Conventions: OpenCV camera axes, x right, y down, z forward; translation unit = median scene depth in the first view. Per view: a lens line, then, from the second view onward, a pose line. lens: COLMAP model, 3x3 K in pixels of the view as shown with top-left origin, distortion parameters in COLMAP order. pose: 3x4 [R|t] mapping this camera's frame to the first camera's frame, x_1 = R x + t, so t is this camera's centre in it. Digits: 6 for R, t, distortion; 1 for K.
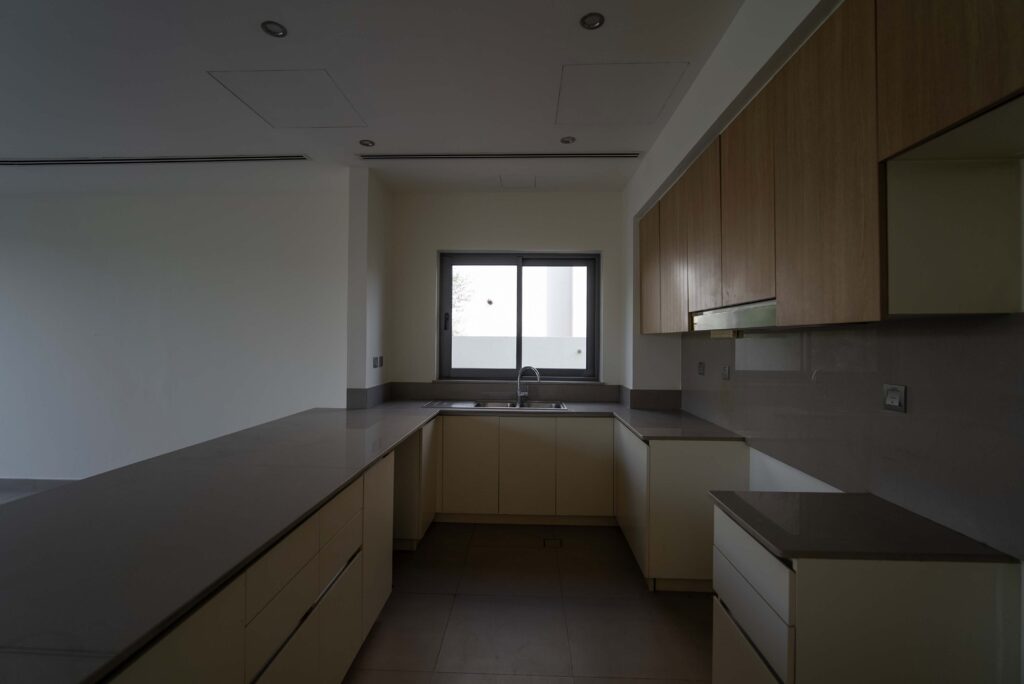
lens RADIAL K [[459.9, 0, 508.5], [0, 459.9, 338.2], [0, 0, 1]] dist [-0.002199, -0.000259]
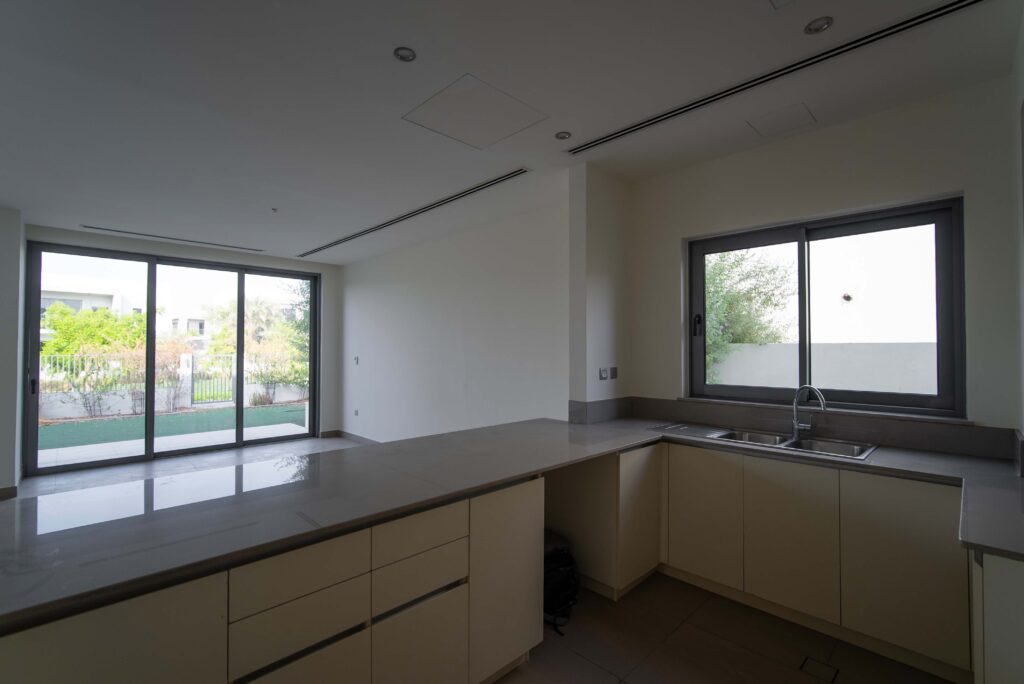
lens RADIAL K [[459.9, 0, 505.5], [0, 459.9, 341.5], [0, 0, 1]] dist [-0.002199, -0.000259]
pose [[0.728726, -0.018796, -0.684548, 0.183272], [0.008885, 0.999799, -0.017994, 0.003533], [0.684748, 0.007030, 0.728746, 0.199767]]
